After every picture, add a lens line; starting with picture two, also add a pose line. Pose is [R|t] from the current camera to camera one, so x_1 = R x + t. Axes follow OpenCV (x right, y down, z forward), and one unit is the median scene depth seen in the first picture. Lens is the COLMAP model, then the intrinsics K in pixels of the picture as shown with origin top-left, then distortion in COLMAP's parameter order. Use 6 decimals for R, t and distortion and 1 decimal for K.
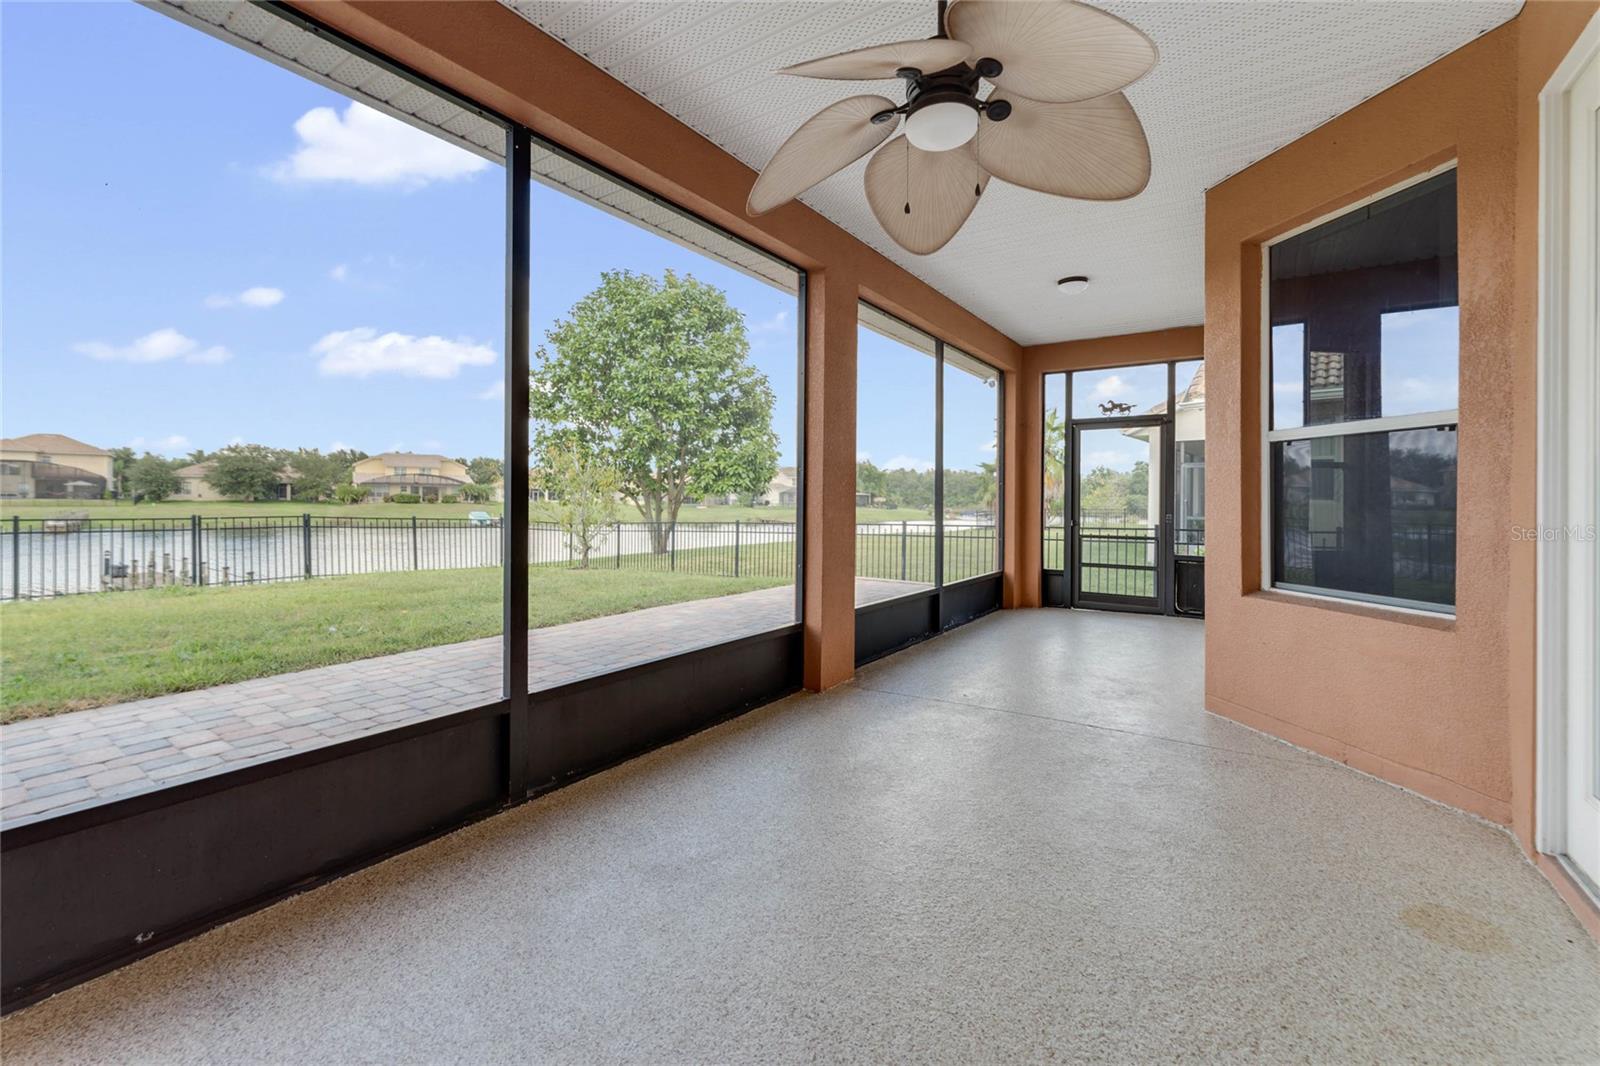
lens RADIAL K [[648.4, 0, 800.0], [0, 648.4, 533.0], [0, 0, 1]] dist [0.003455, 0.000321]
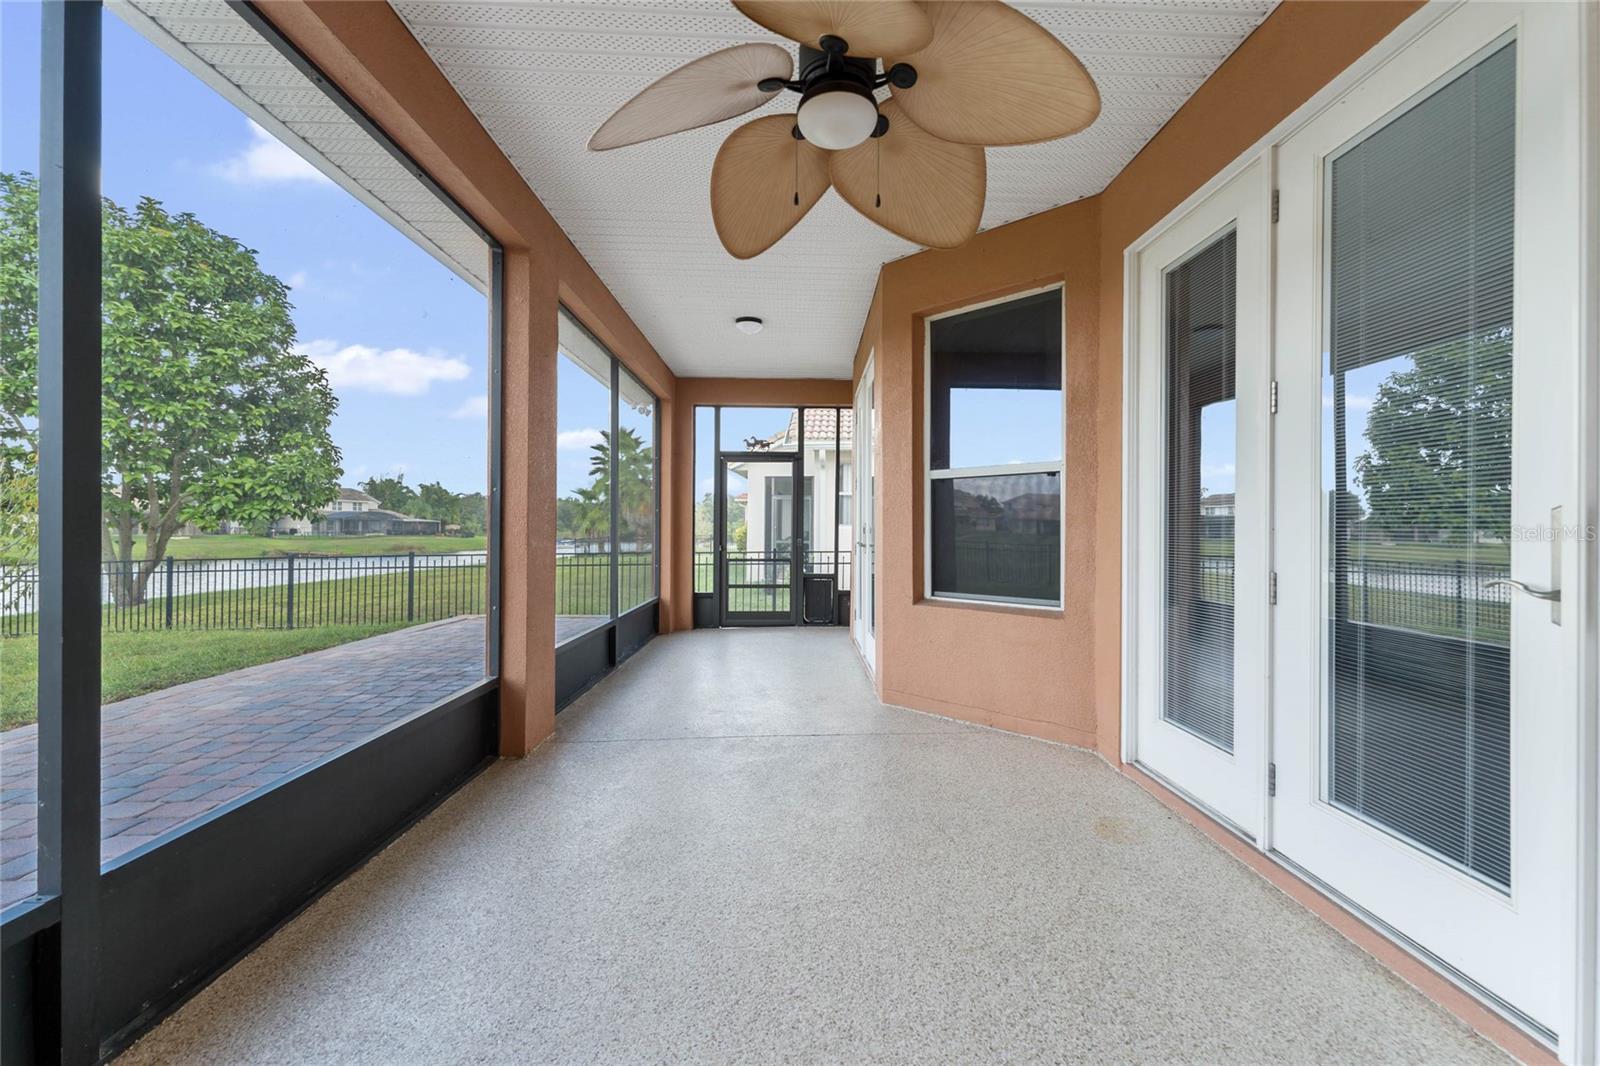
lens RADIAL K [[635.6, 0, 797.9], [0, 635.6, 555.5], [0, 0, 1]] dist [0.004169, 0.000050]
pose [[0.813185, -0.028283, 0.581317, -0.092082], [0.032132, 0.999477, 0.003679, -0.003283], [-0.581117, 0.015687, 0.813669, 0.076561]]
